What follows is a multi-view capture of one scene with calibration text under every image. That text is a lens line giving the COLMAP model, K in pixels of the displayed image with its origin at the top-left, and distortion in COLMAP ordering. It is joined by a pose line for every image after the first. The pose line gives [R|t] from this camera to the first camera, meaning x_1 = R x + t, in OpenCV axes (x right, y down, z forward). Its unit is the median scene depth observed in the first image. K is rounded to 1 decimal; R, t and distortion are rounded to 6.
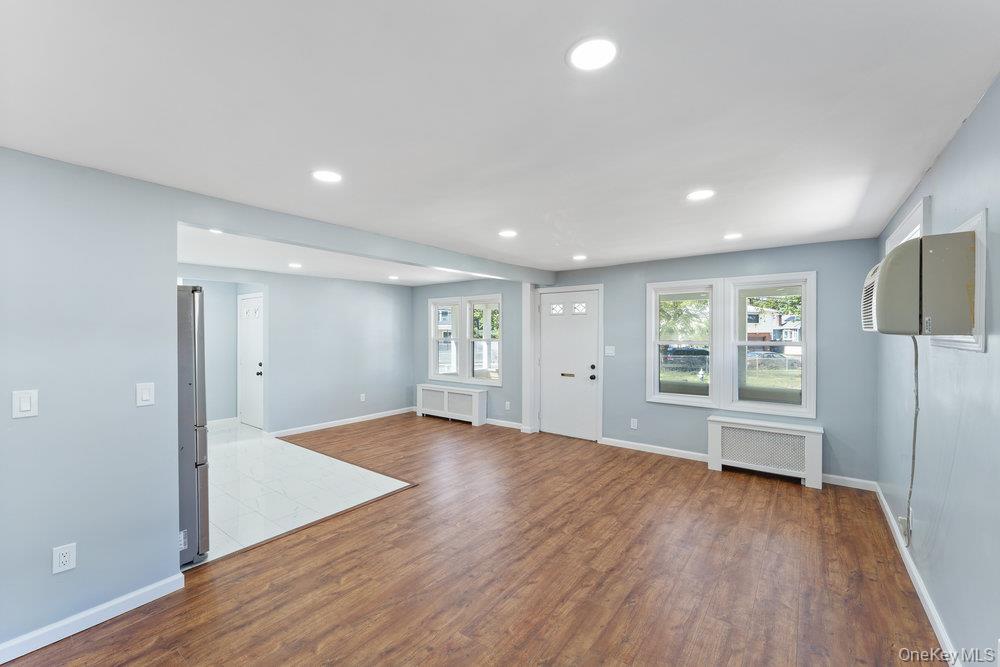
lens RADIAL K [[406.2, 0, 494.9], [0, 406.2, 334.5], [0, 0, 1]] dist [0.001040, -0.000196]
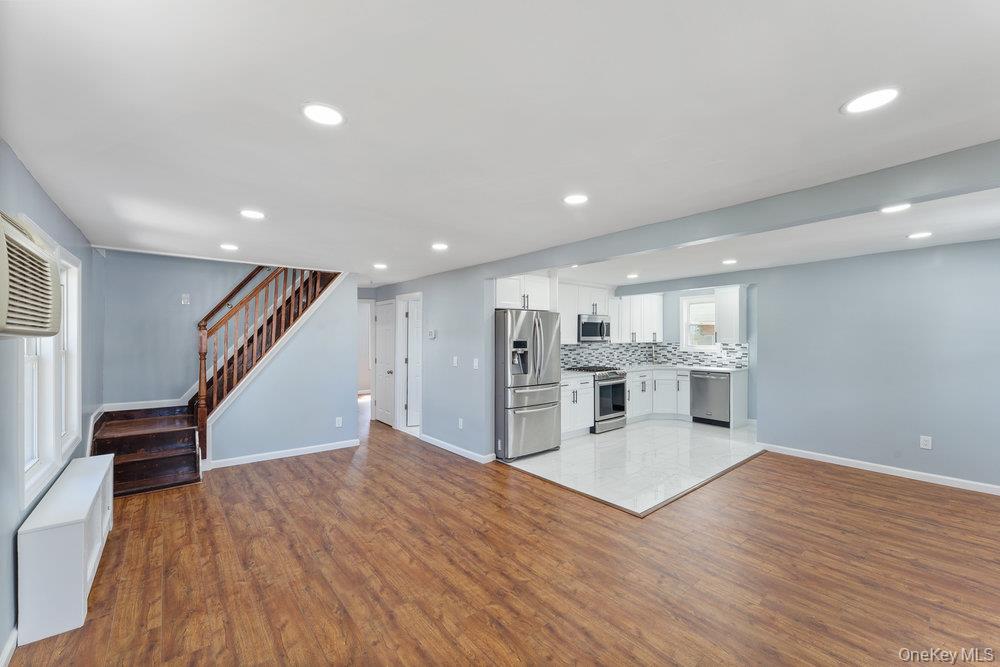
lens RADIAL K [[404.0, 0, 500.9], [0, 404.0, 338.1], [0, 0, 1]] dist [0.002338, -0.000007]
pose [[-0.222796, 0.004150, -0.974856, 0.850235], [0.001303, 0.999991, 0.003960, 0.000616], [0.974864, -0.000389, -0.222799, 1.139241]]
